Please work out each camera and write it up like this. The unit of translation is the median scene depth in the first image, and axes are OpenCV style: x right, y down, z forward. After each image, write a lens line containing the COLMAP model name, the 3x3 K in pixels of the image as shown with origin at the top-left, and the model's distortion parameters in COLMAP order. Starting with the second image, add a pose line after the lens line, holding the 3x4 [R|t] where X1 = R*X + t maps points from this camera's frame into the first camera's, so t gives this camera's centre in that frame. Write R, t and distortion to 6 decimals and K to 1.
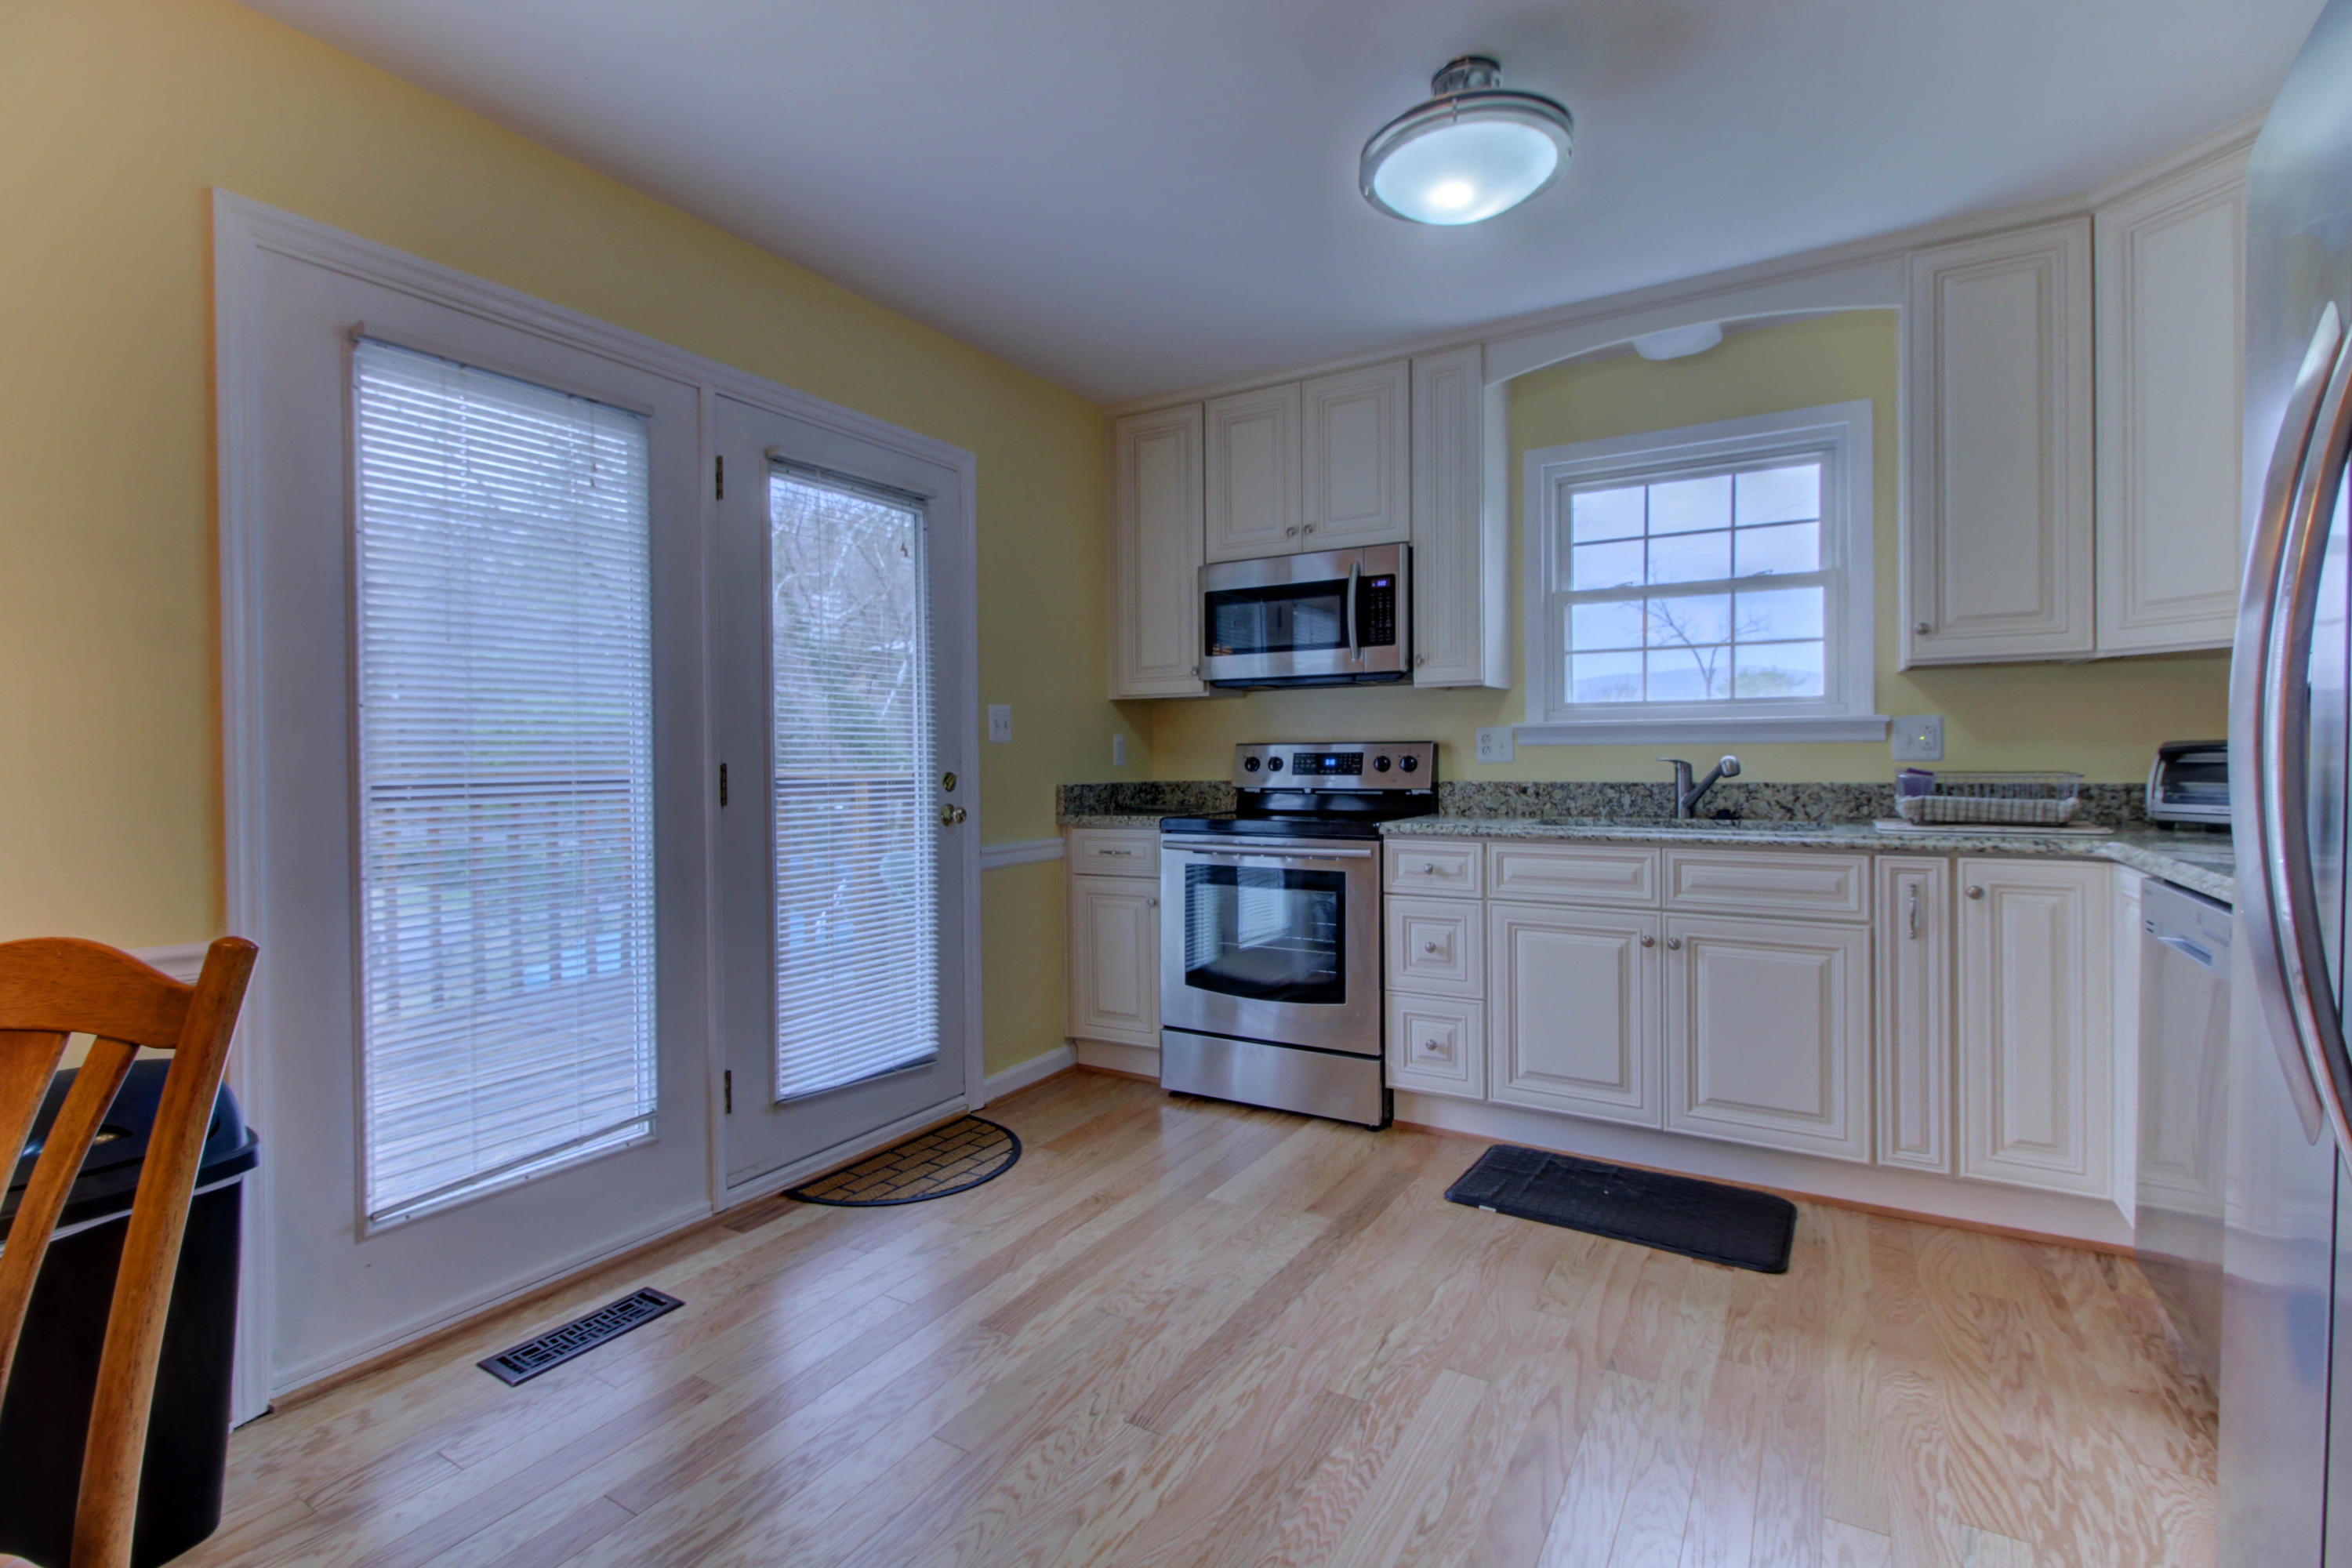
lens RADIAL K [[1077.0, 0, 1172.5], [0, 1077.0, 750.5], [0, 0, 1]] dist [0.018705, -0.012570]
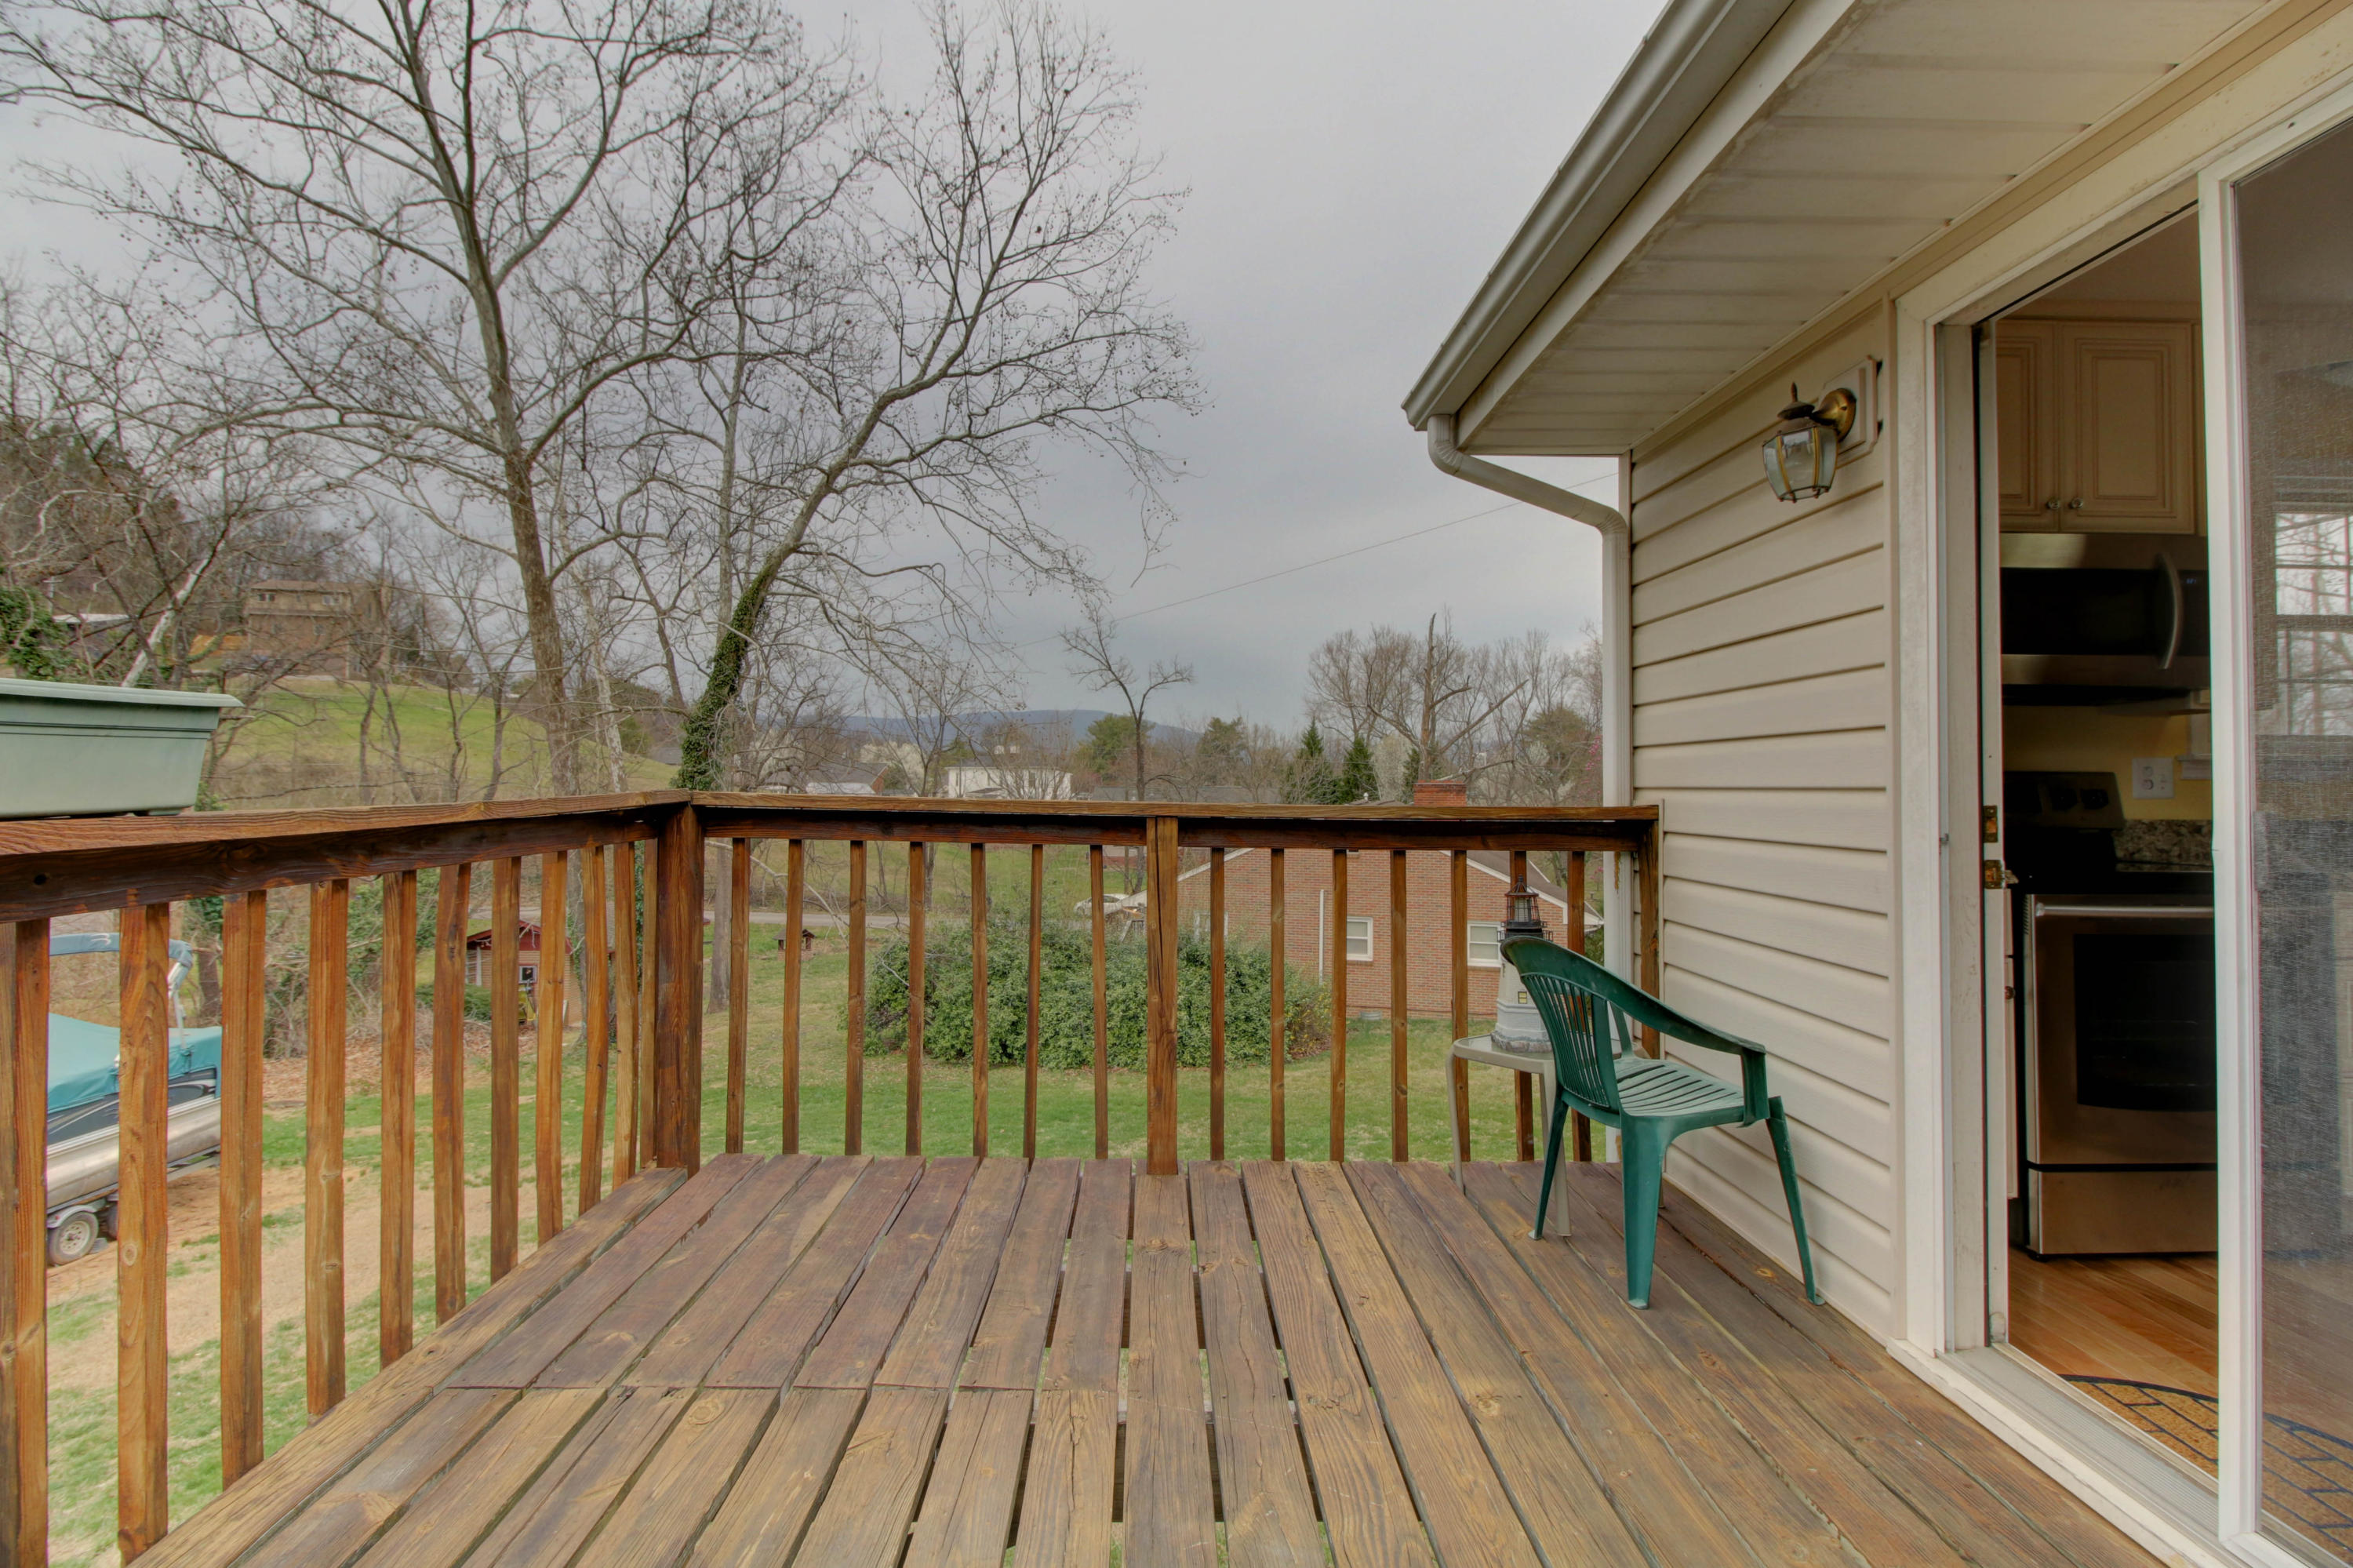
lens RADIAL K [[1077.5, 0, 1173.0], [0, 1077.5, 750.4], [0, 0, 1]] dist [0.018705, -0.012570]
pose [[0.841505, 0.027296, 0.539559, -0.985980], [-0.013084, 0.999460, -0.030156, 0.010976], [-0.540091, 0.018317, 0.841408, 0.782160]]
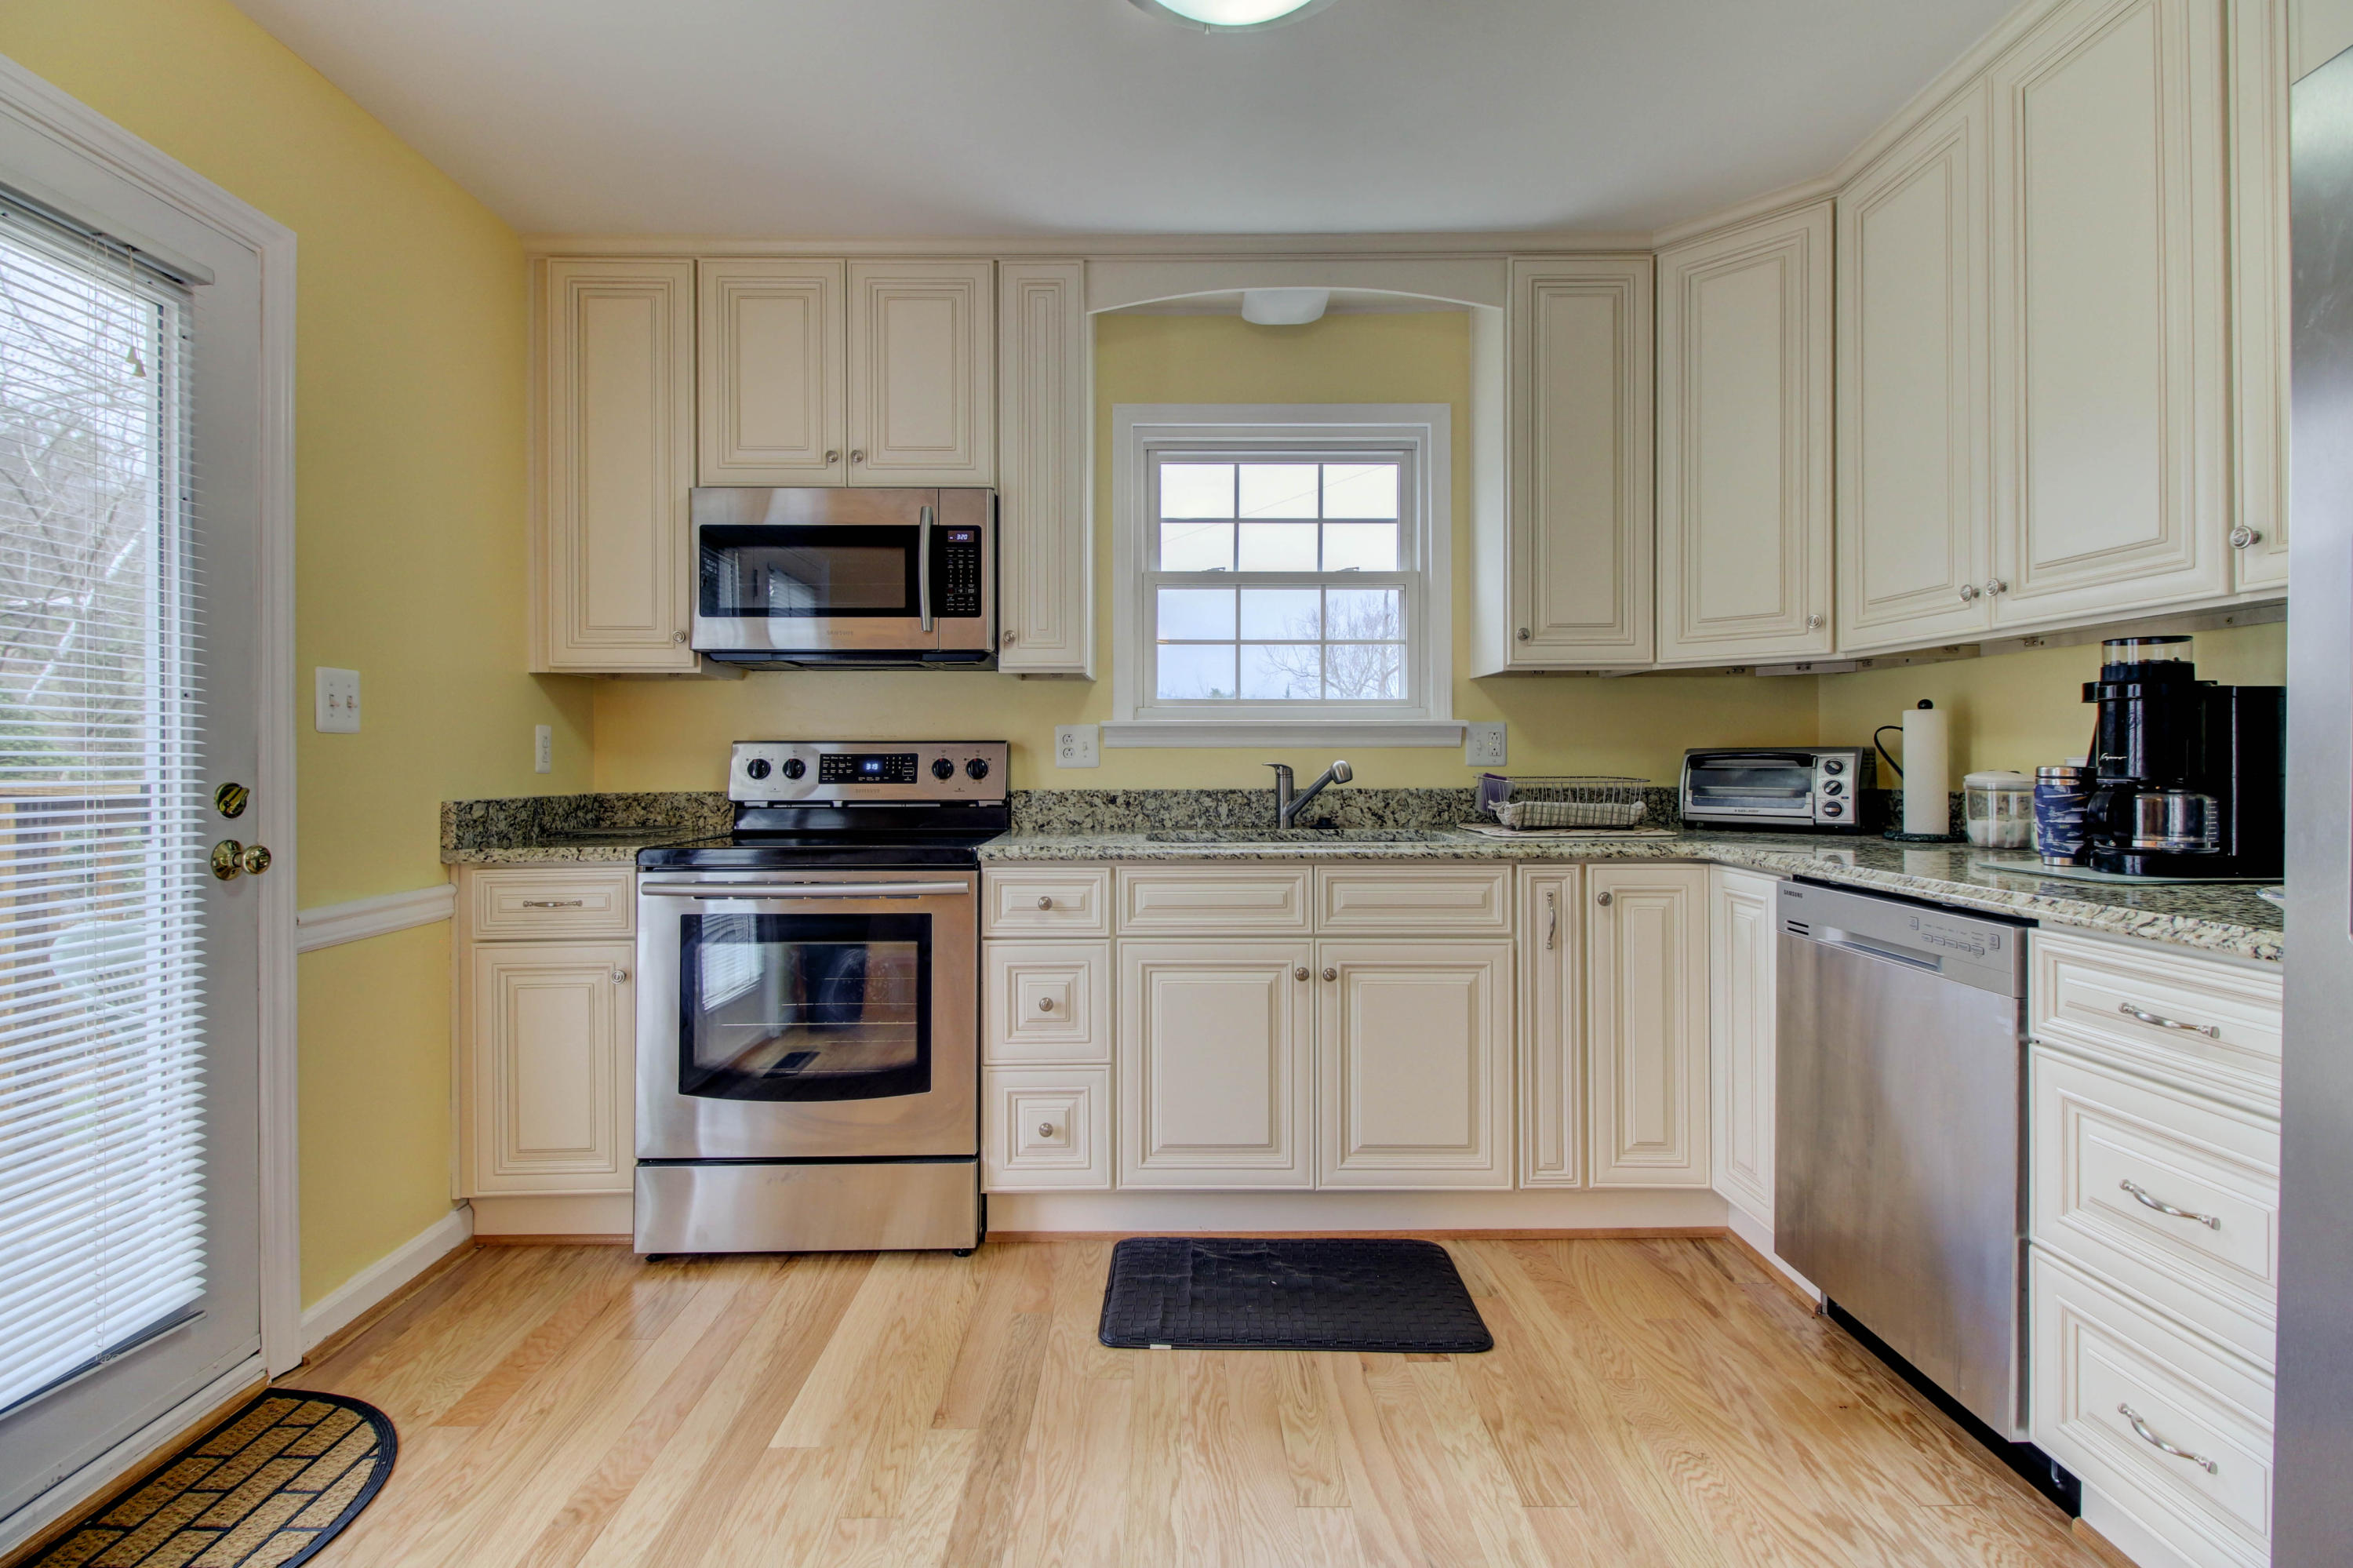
lens RADIAL K [[1077.5, 0, 1173.0], [0, 1077.5, 750.4], [0, 0, 1]] dist [0.018705, -0.012570]
pose [[0.851890, 0.009807, 0.523629, -0.089627], [-0.007281, 0.999950, -0.006882, 0.003730], [-0.523671, 0.002050, 0.851918, 0.278044]]
